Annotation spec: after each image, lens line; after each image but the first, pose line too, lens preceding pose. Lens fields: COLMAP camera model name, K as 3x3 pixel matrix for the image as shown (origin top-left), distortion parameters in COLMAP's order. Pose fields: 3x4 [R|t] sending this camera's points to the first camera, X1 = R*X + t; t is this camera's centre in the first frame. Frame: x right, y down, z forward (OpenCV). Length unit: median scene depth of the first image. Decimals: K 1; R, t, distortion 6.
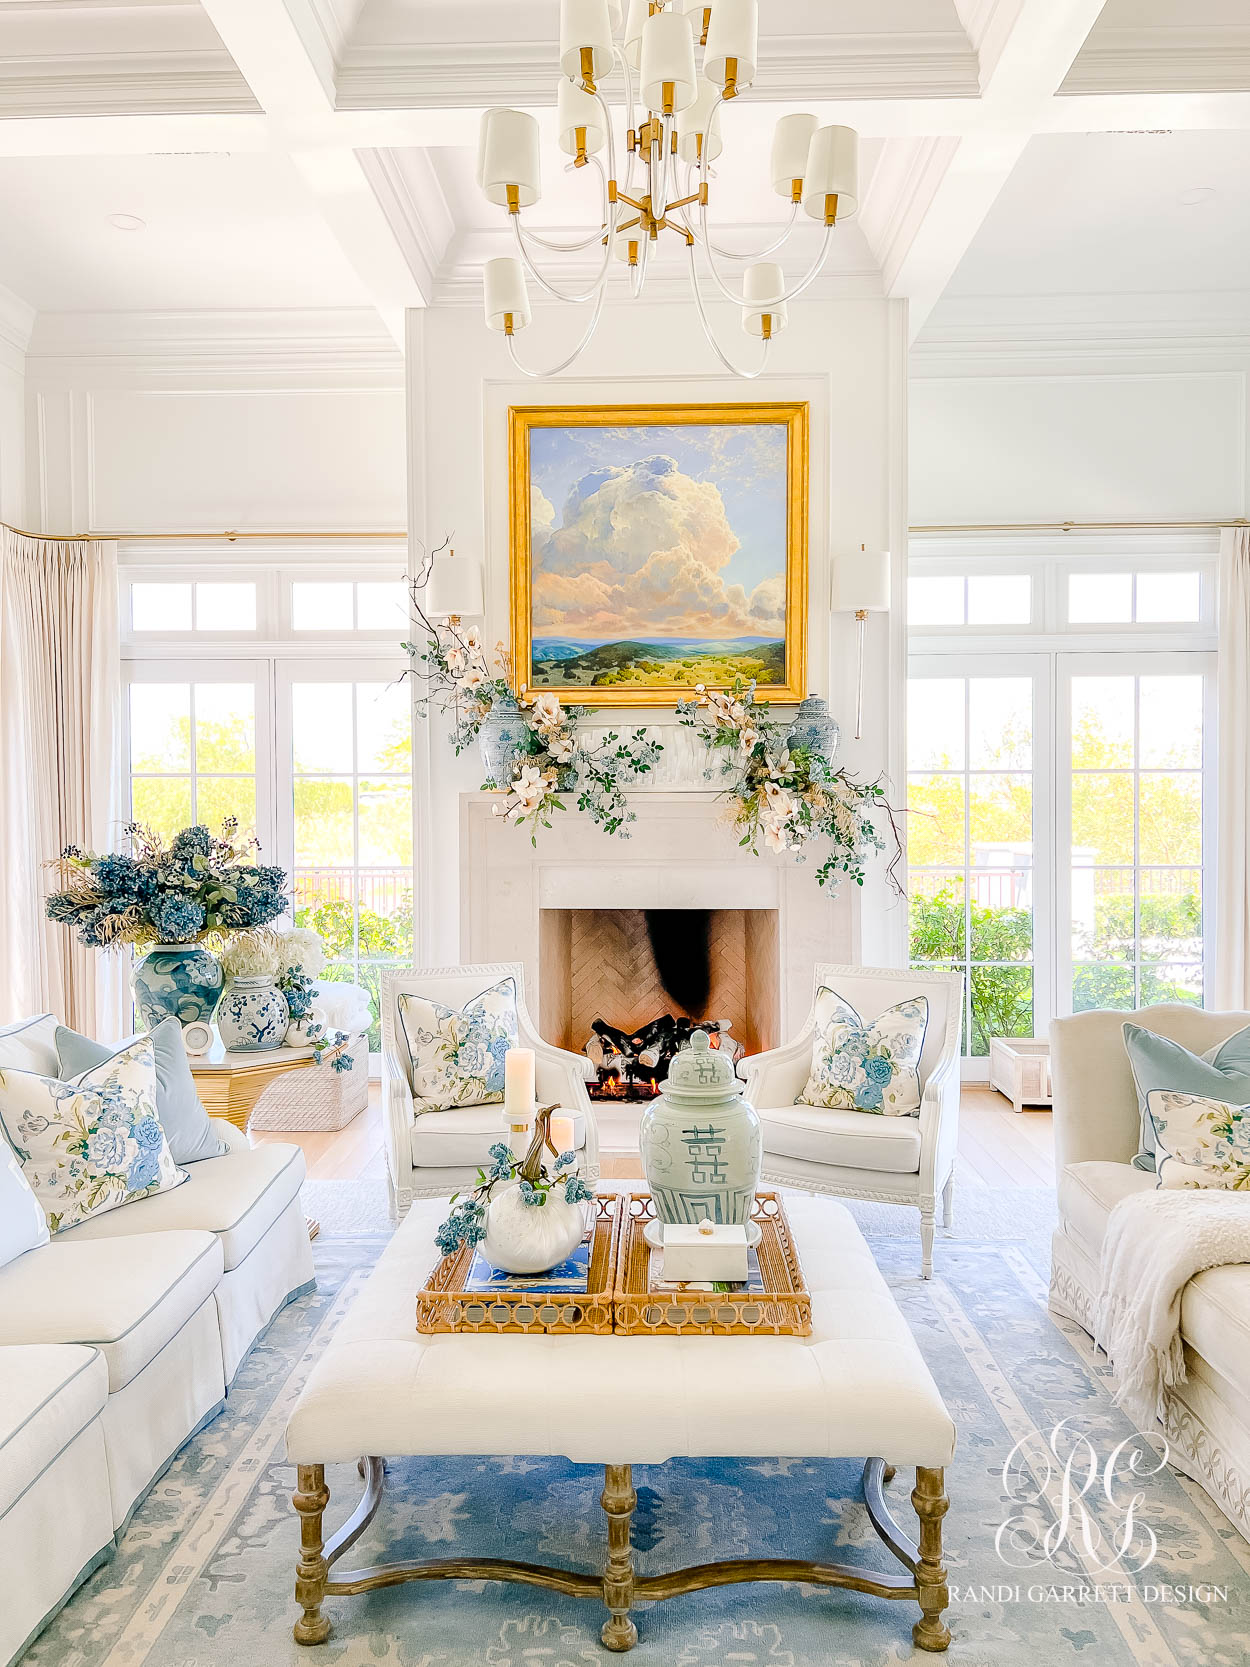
lens RADIAL K [[1245.2, 0, 611.6], [0, 1245.2, 827.2], [0, 0, 1]] dist [0.065108, -0.081163]
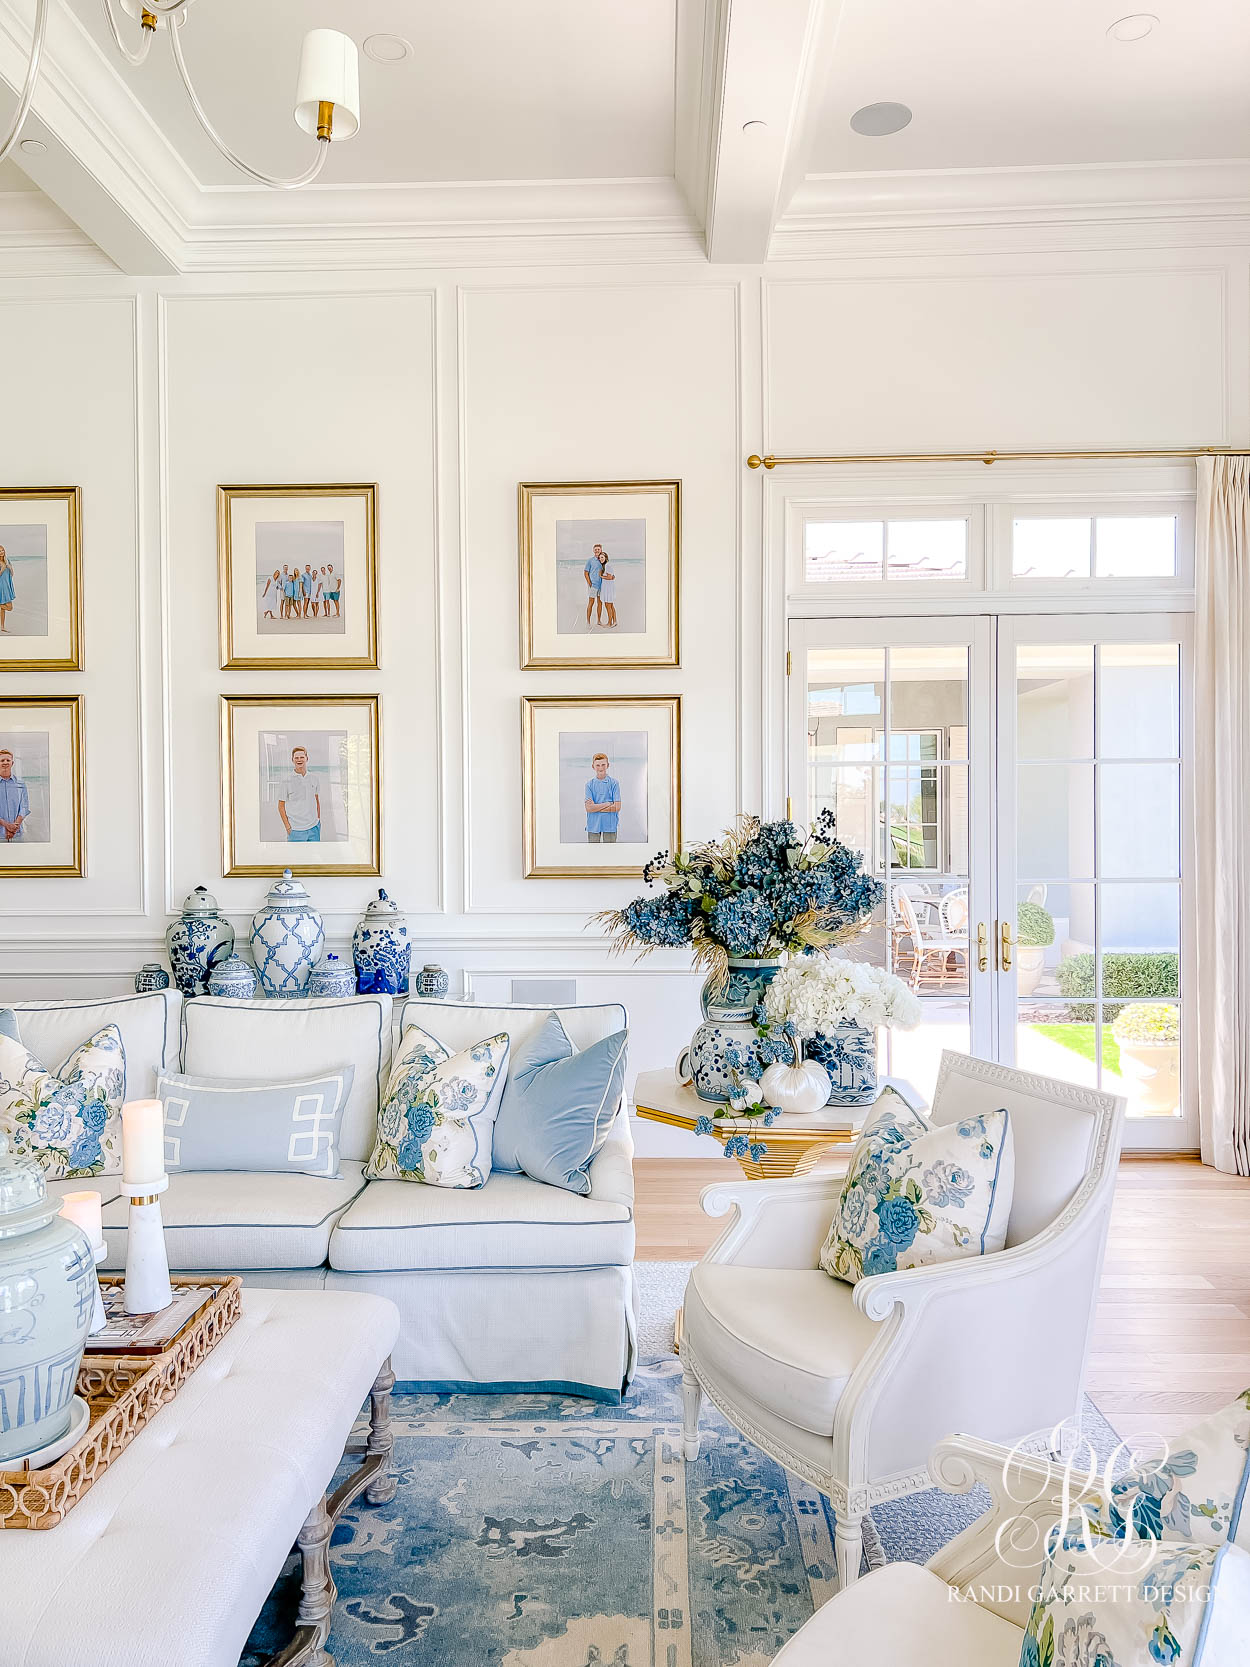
lens RADIAL K [[1245.2, 0, 609.0], [0, 1245.2, 832.7], [0, 0, 1]] dist [0.065108, -0.081163]
pose [[-0.006469, 0.017694, -0.999823, 0.382416], [-0.011494, 0.999776, 0.017768, -0.004768], [0.999913, 0.011607, -0.006265, 0.692884]]
